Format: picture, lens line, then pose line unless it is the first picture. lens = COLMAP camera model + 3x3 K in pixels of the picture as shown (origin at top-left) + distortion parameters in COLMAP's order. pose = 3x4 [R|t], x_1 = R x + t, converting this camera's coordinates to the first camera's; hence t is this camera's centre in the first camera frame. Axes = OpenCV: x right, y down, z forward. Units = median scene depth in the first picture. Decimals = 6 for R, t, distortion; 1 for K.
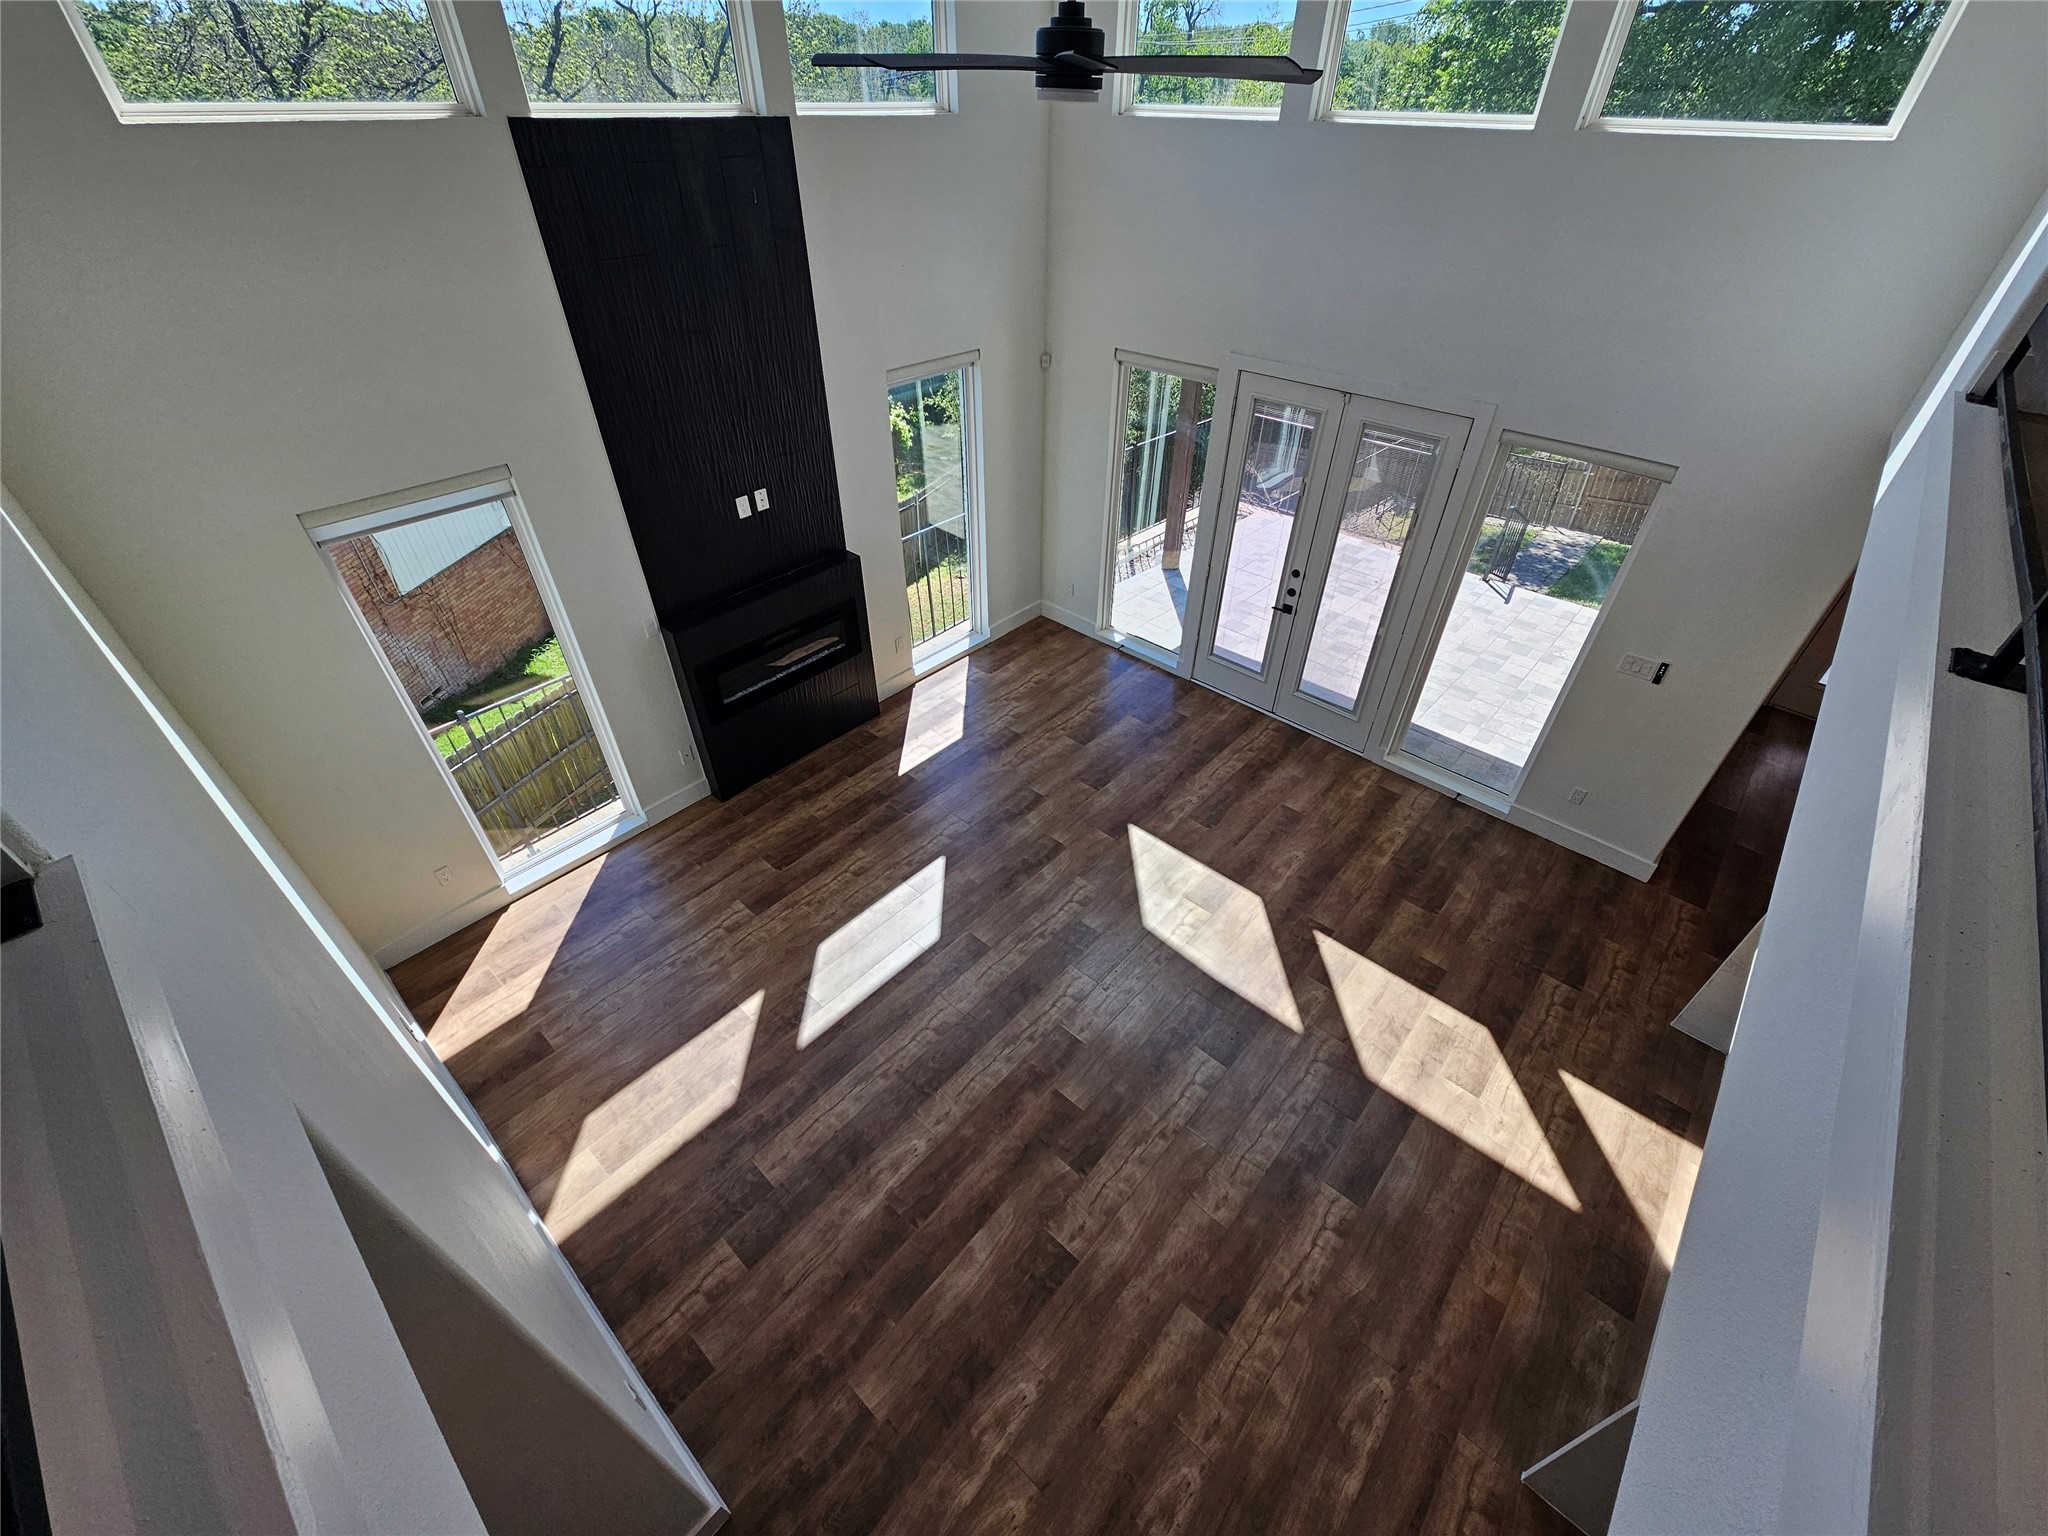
lens RADIAL K [[835.3, 0, 1033.3], [0, 835.3, 765.8], [0, 0, 1]] dist [-0.000076, 0.000105]
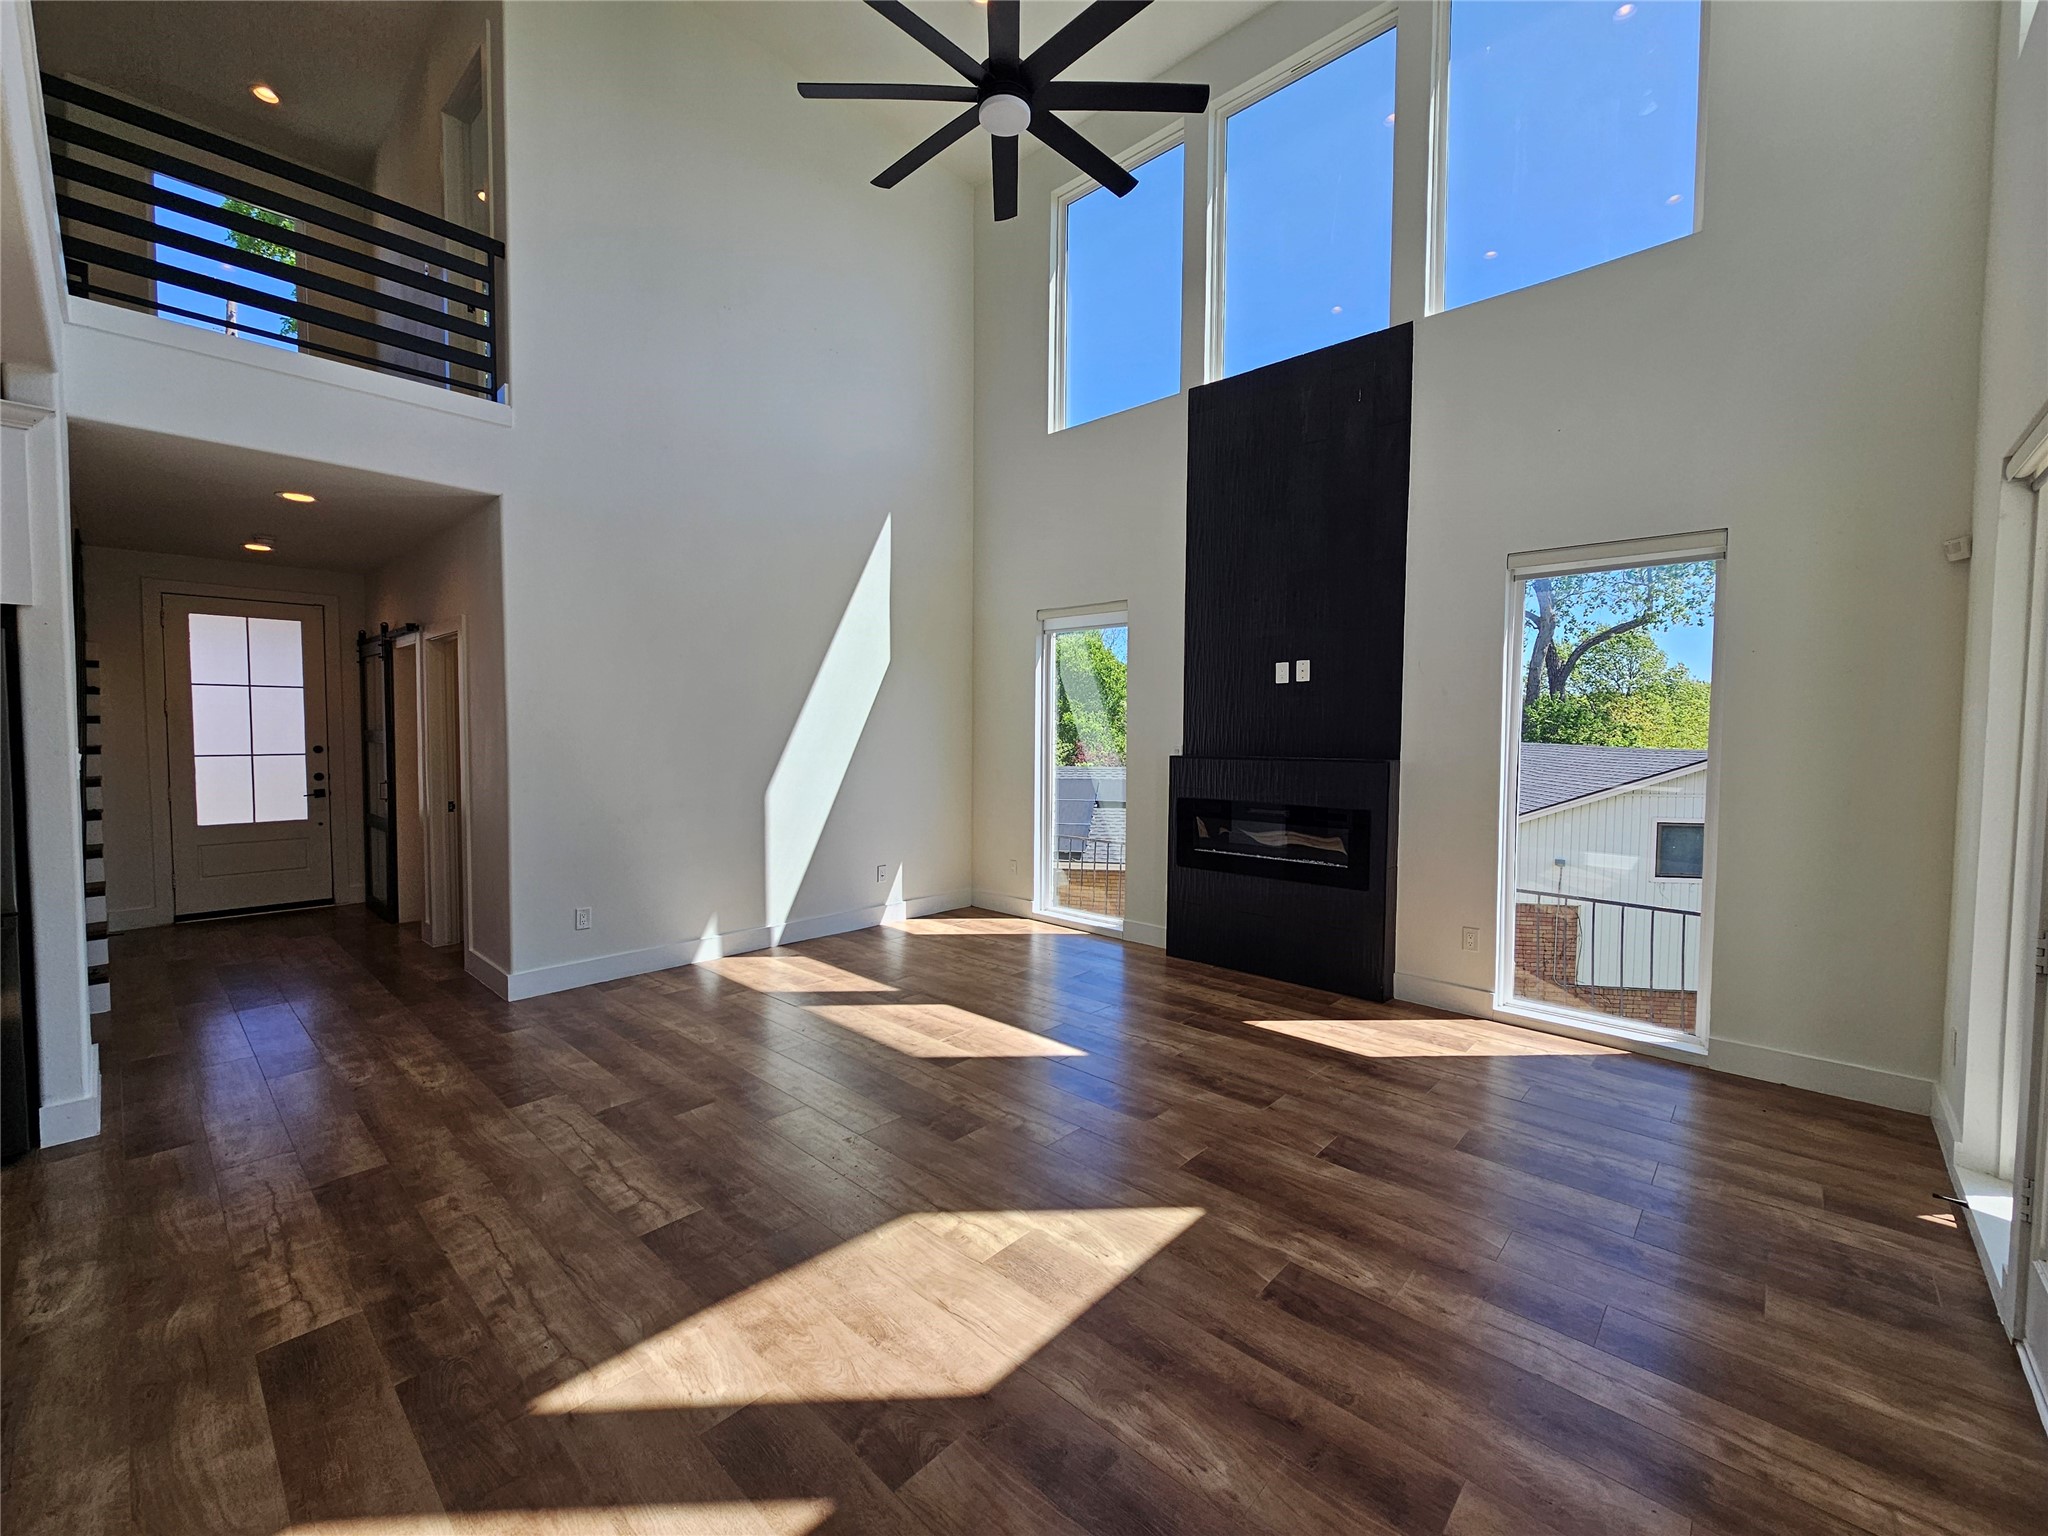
lens RADIAL K [[835.3, 0, 1030.3], [0, 835.3, 764.0], [0, 0, 1]] dist [-0.000076, 0.000105]
pose [[-0.018350, 0.029889, -0.999385, 0.784677], [-0.637705, 0.769497, 0.034723, -0.080184], [0.770062, 0.637950, 0.004940, 0.984482]]
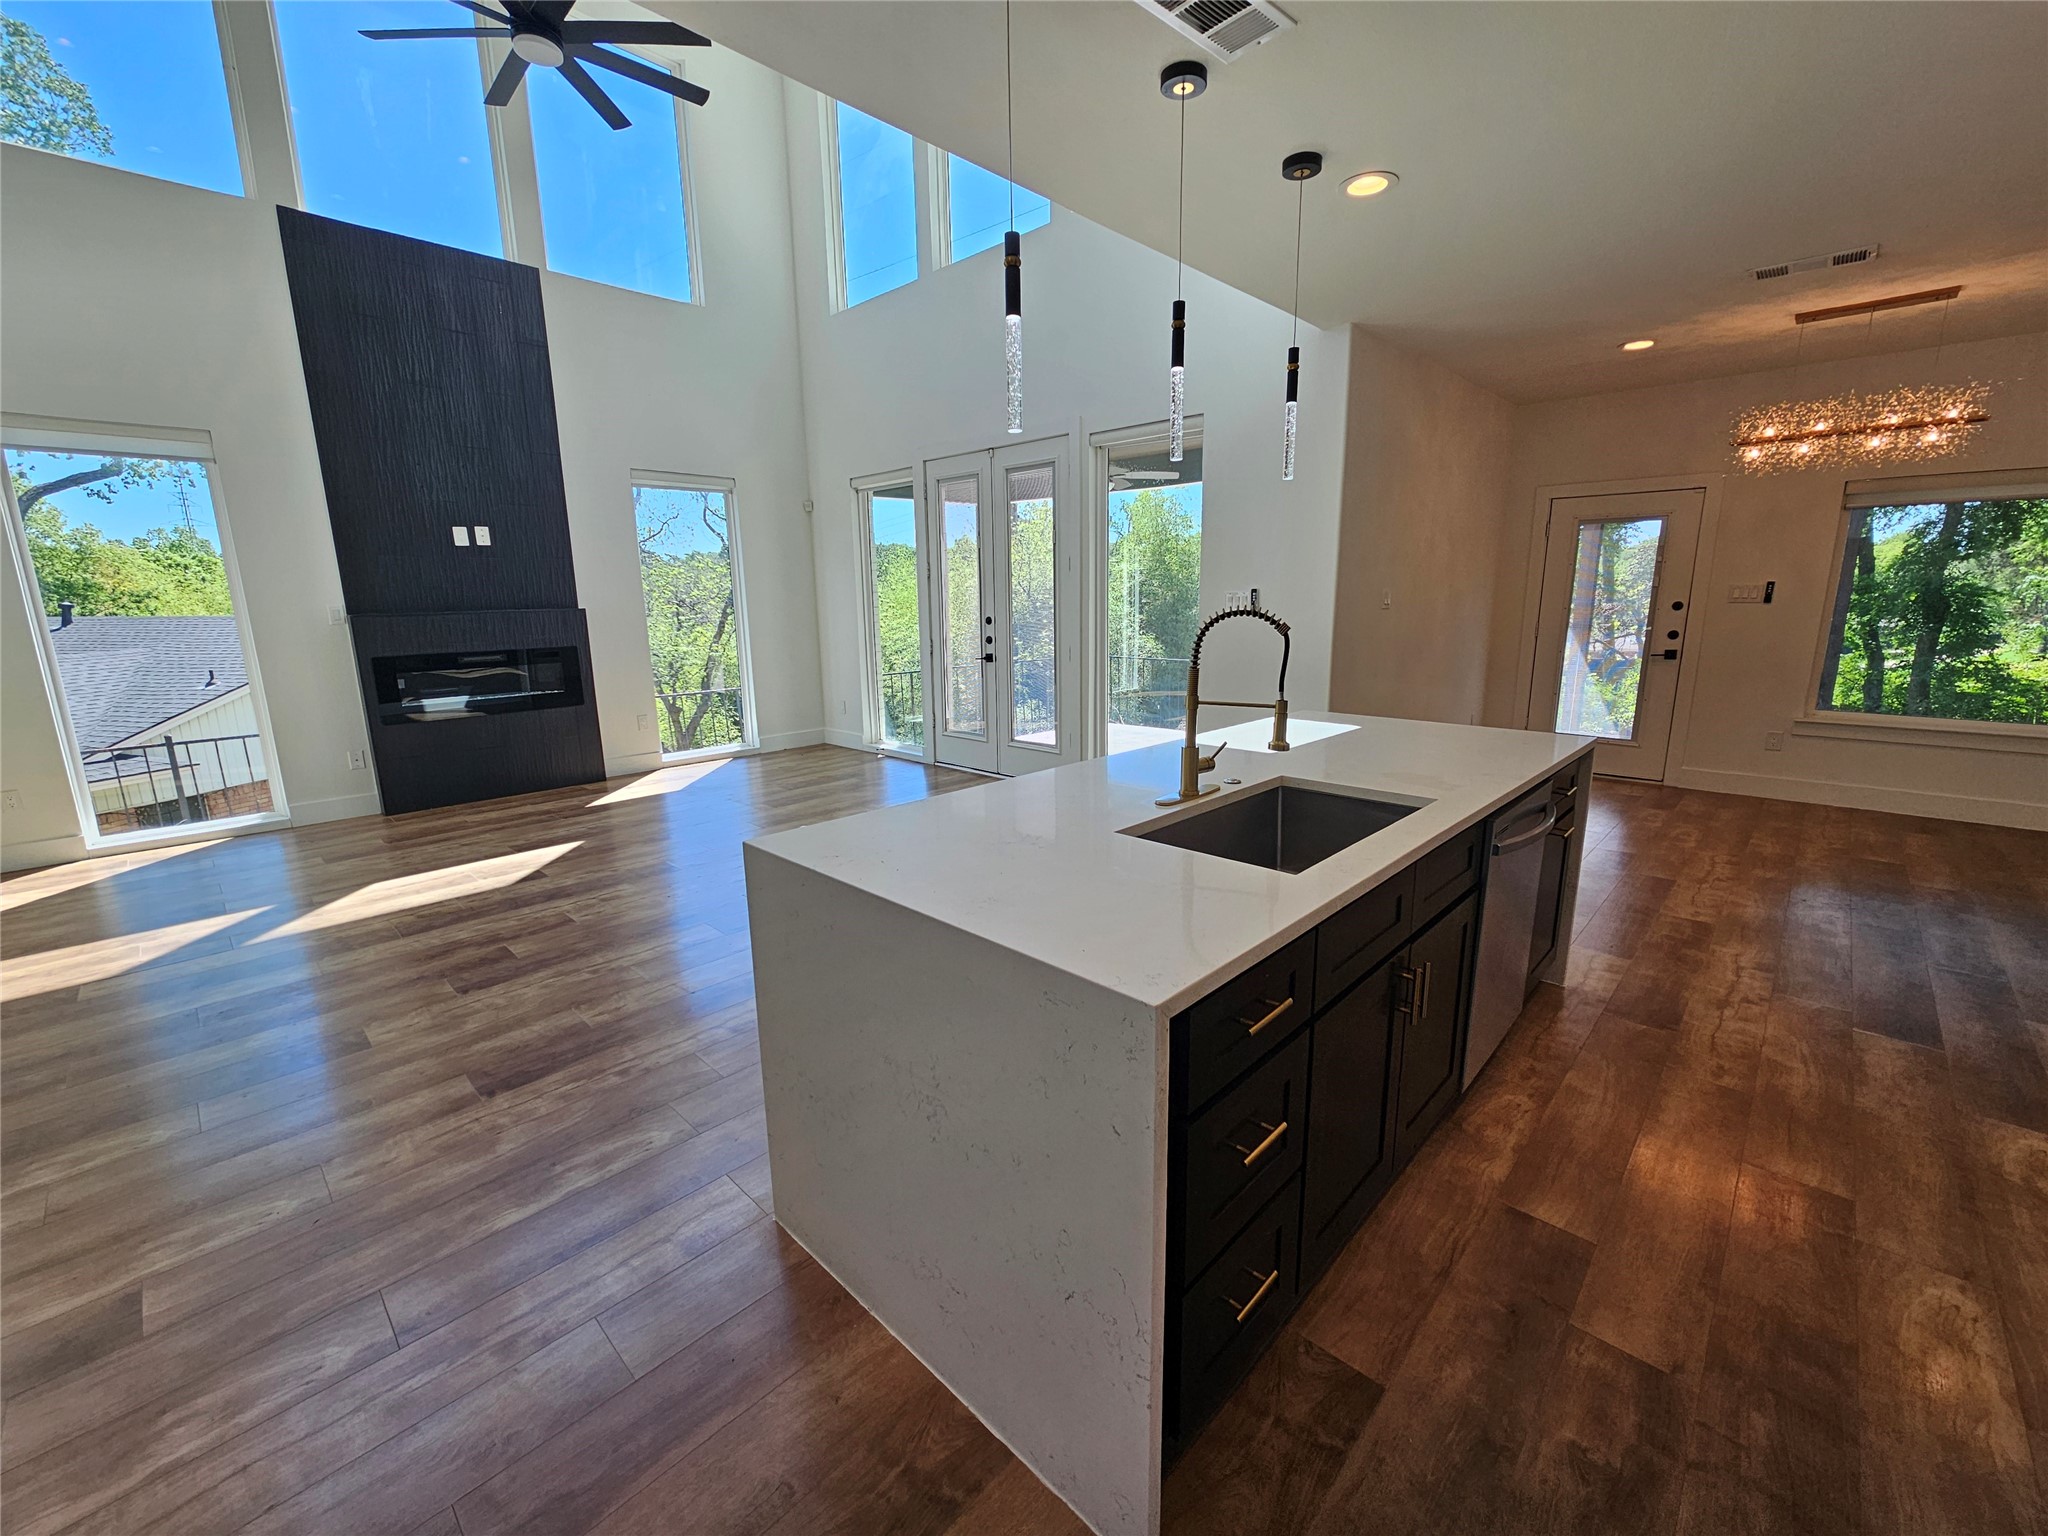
lens RADIAL K [[835.3, 0, 1030.8], [0, 835.3, 768.9], [0, 0, 1]] dist [-0.000076, 0.000105]
pose [[0.998719, -0.019368, -0.046749, 0.570479], [-0.004237, 0.888598, -0.458667, 0.587809], [0.050425, 0.458278, 0.887377, 0.198536]]
